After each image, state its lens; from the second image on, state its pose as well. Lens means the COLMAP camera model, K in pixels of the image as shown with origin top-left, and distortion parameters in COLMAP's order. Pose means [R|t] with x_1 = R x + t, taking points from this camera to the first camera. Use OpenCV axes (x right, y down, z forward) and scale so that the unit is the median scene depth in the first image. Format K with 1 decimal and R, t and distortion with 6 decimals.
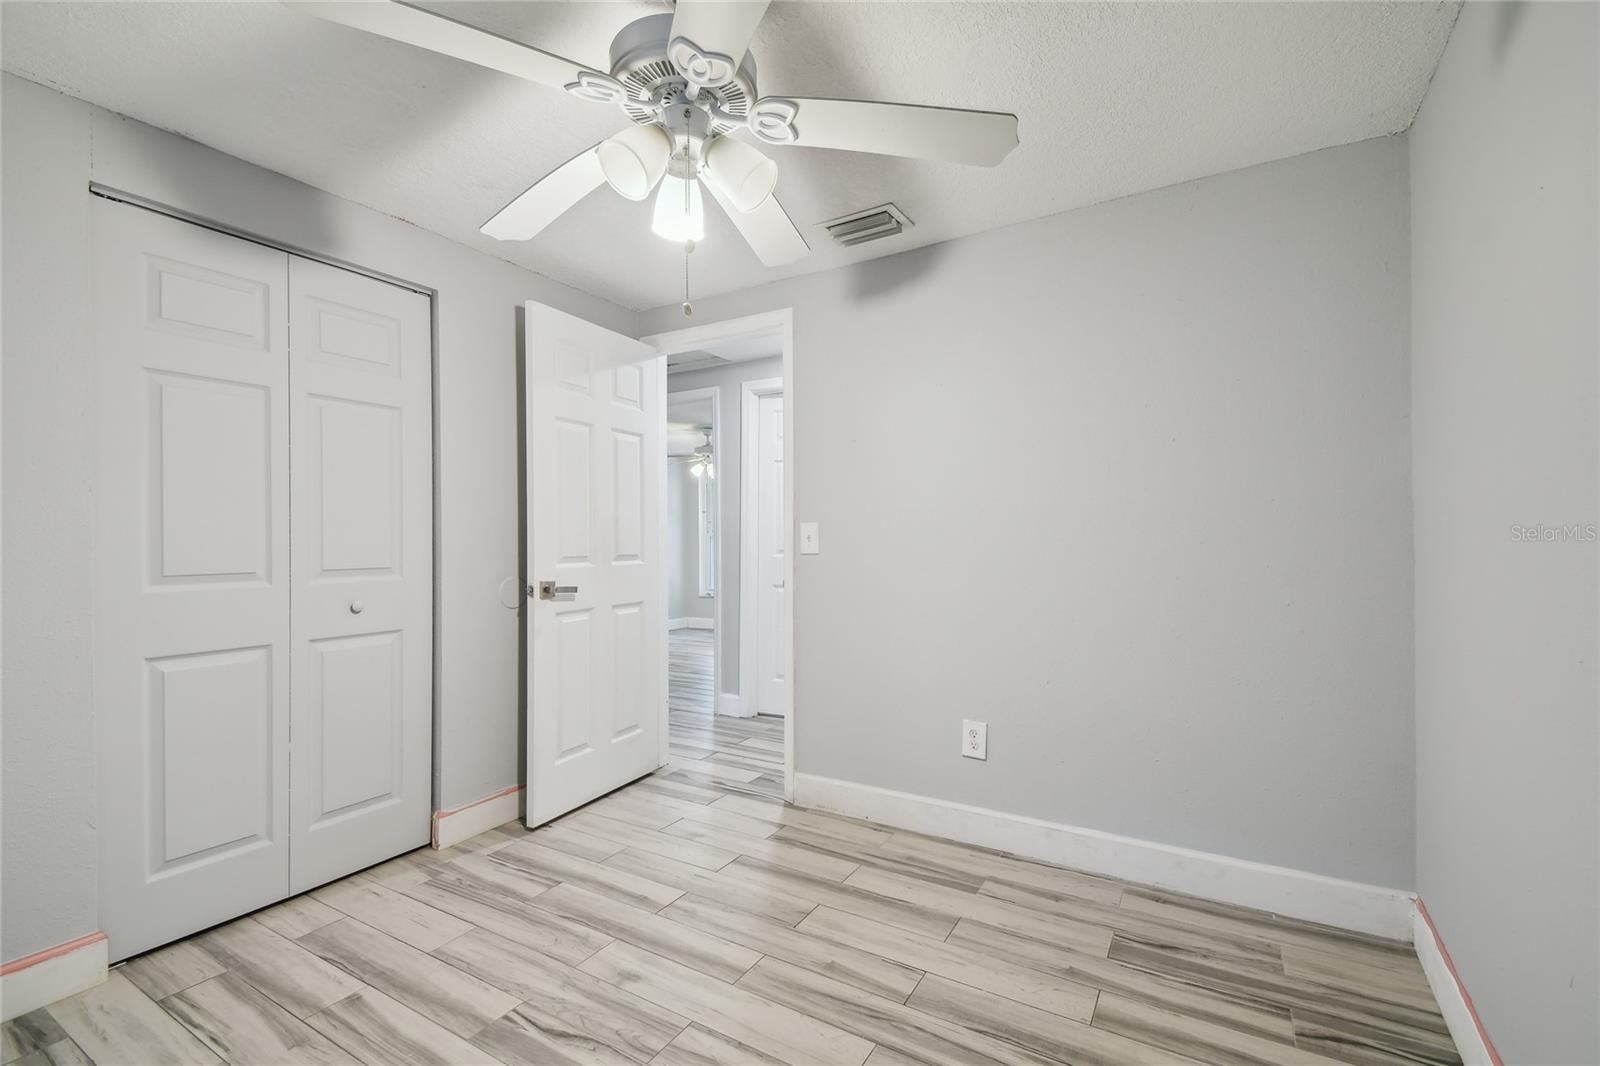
lens RADIAL K [[698.3, 0, 802.7], [0, 698.3, 526.4], [0, 0, 1]] dist [0.045949, -0.025637]
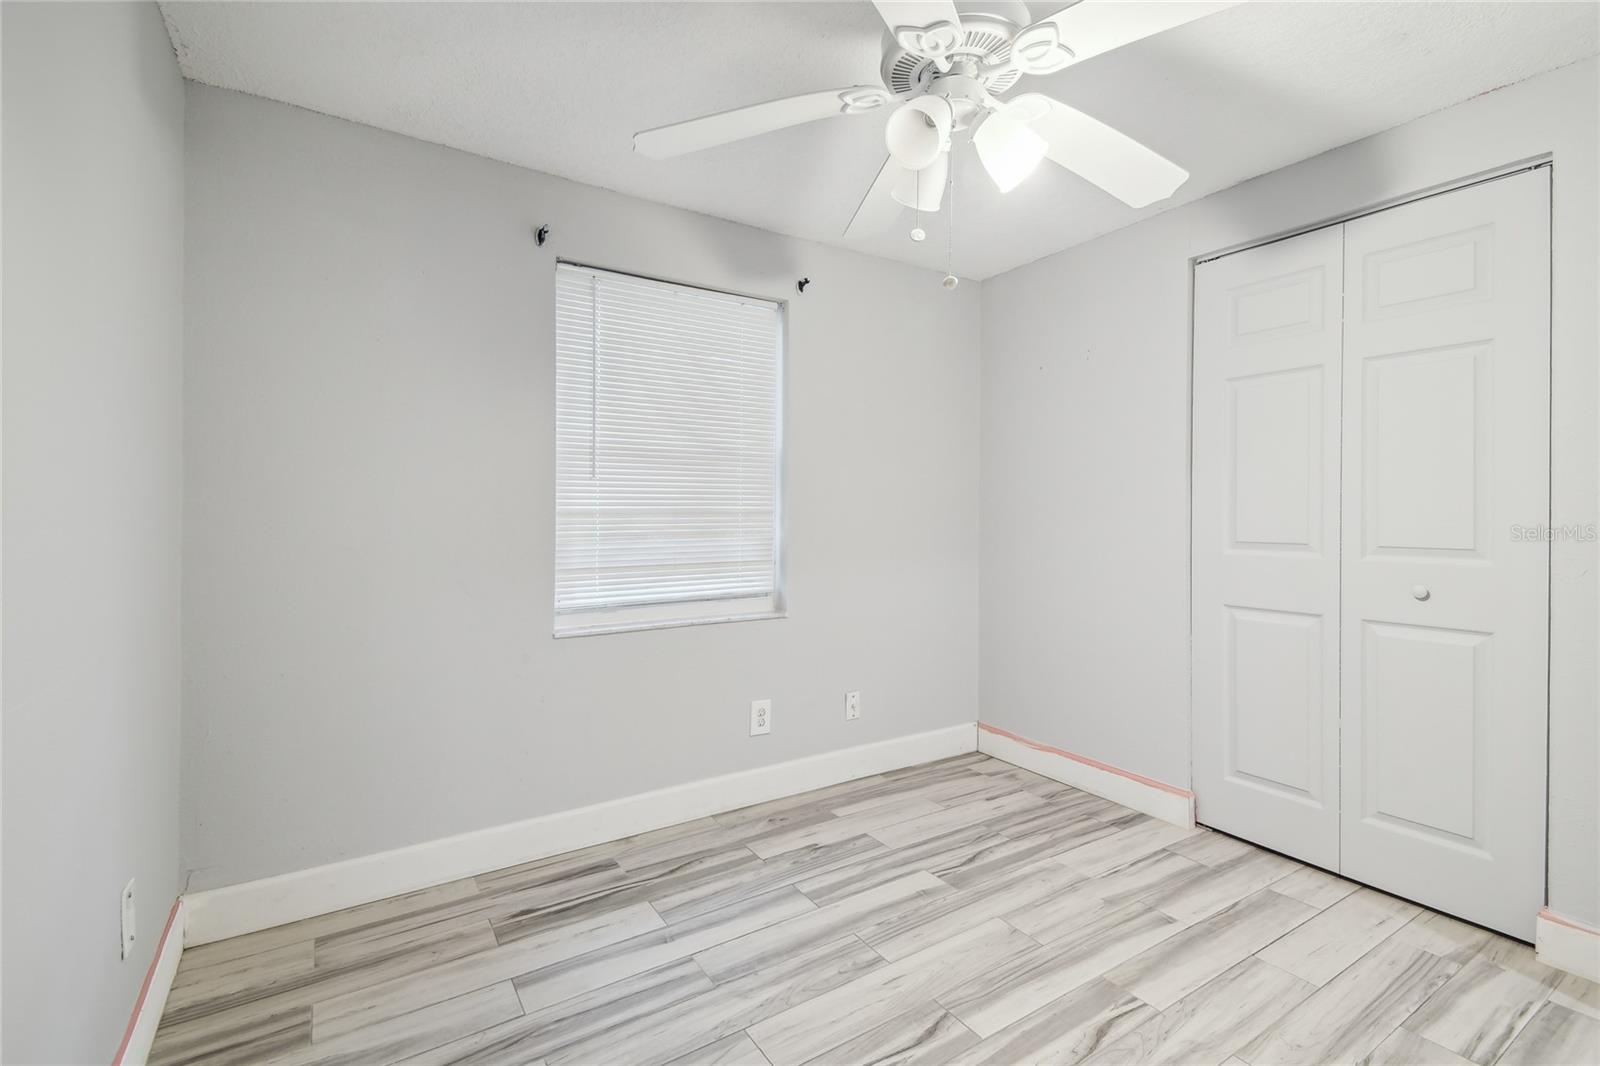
lens RADIAL K [[716.0, 0, 804.1], [0, 716.0, 505.8], [0, 0, 1]] dist [0.043044, -0.022047]
pose [[-0.435881, -0.004043, -0.899995, 0.562059], [0.014611, 0.999826, -0.011568, 0.009318], [0.899886, -0.018192, -0.435746, 0.842646]]
